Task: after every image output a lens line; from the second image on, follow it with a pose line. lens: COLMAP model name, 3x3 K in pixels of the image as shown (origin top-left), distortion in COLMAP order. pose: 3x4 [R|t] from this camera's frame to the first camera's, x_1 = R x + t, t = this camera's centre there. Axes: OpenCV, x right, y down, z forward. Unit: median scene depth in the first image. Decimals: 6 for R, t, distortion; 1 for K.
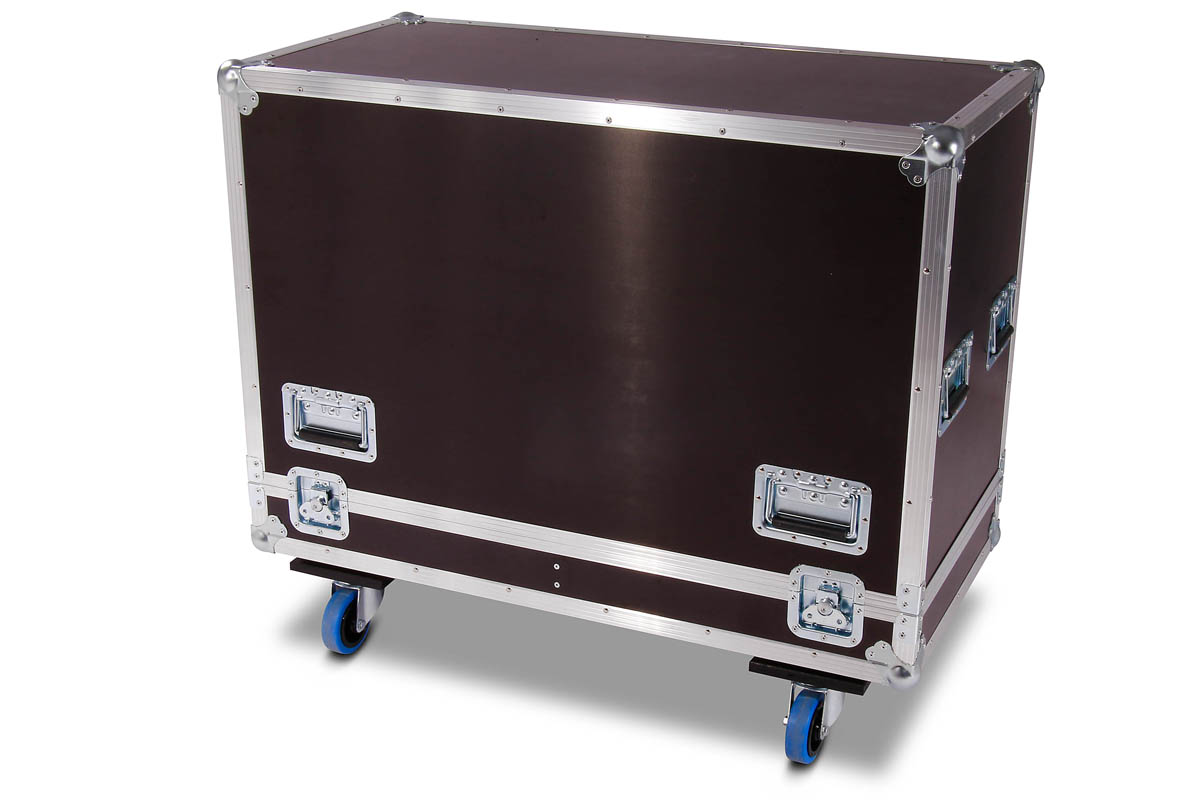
lens RADIAL K [[1833.2, 0, 591.2], [0, 1833.2, 397.5], [0, 0, 1]] dist [0.016012, 0.000000]
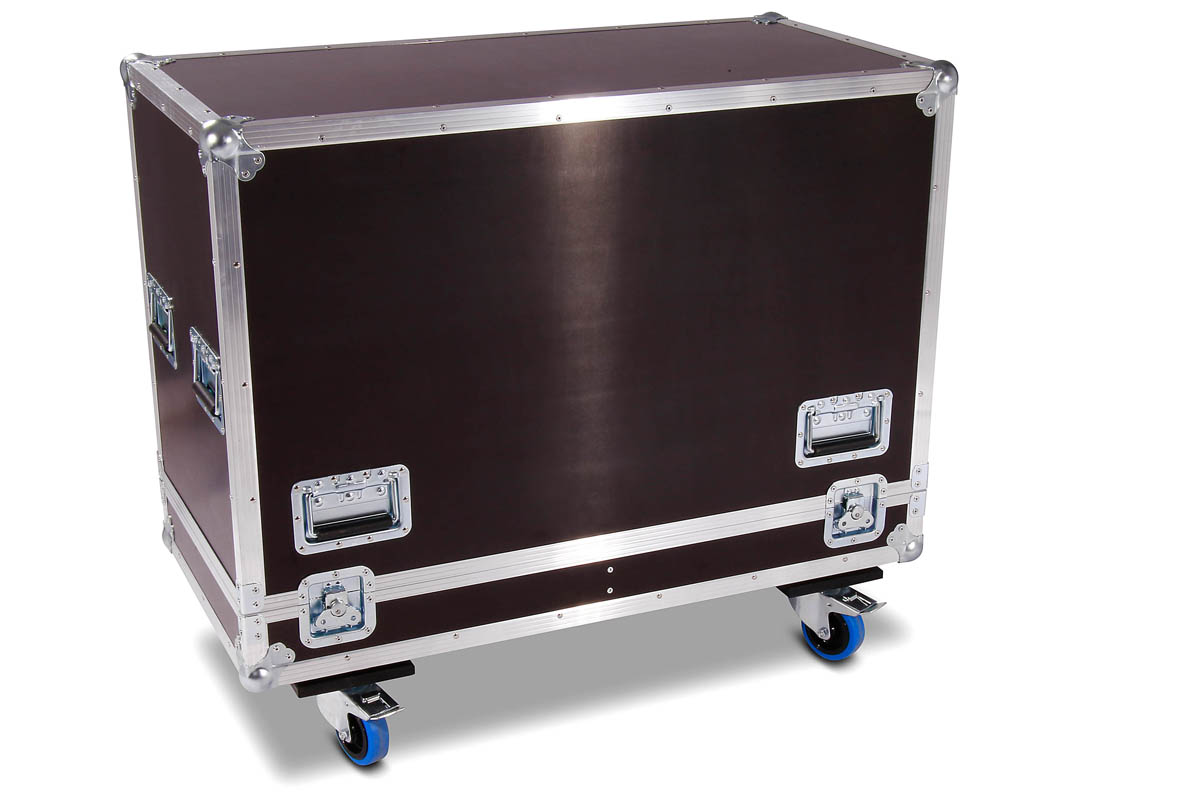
lens RADIAL K [[1833.2, 0, 594.2], [0, 1833.2, 365.7], [0, 0, 1]] dist [0.016012, 0.000000]
pose [[0.668924, -0.252181, 0.699247, -0.695425], [0.260945, 0.960491, 0.096769, -0.112979], [-0.696024, 0.117734, 0.708301, 0.302118]]
